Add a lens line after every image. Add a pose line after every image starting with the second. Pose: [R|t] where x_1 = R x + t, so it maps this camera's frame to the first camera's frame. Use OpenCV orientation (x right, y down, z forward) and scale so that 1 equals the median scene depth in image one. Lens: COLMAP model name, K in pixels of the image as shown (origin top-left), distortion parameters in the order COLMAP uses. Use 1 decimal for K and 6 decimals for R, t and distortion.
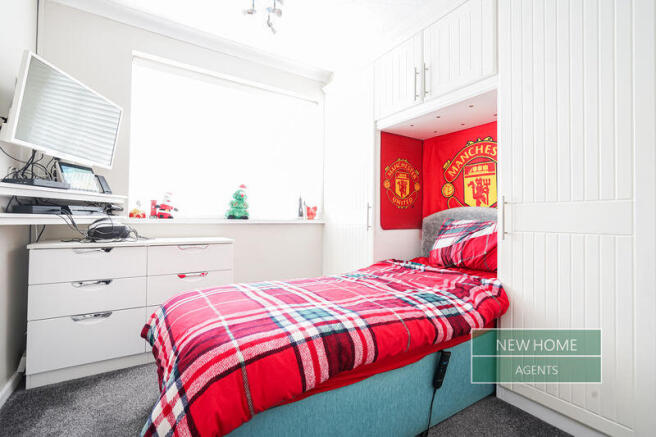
lens RADIAL K [[303.3, 0, 328.5], [0, 303.3, 217.7], [0, 0, 1]] dist [-0.023000, 0.003543]
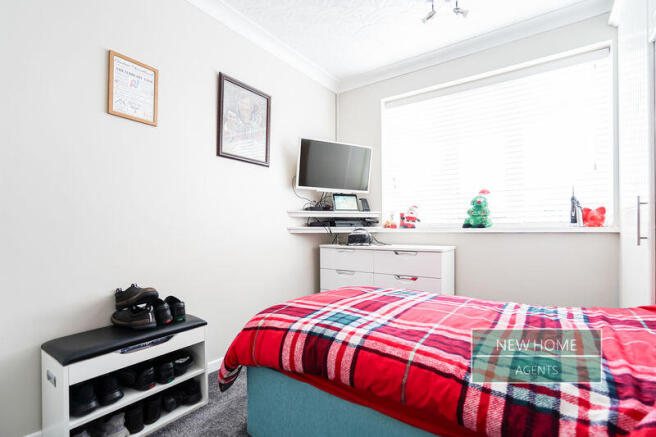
lens RADIAL K [[303.3, 0, 344.4], [0, 303.3, 233.2], [0, 0, 1]] dist [-0.023000, 0.003543]
pose [[0.400936, 0.001563, -0.916105, 0.557835], [0.016829, 0.999817, 0.009071, 0.008747], [0.915951, -0.019054, 0.400836, 0.365018]]
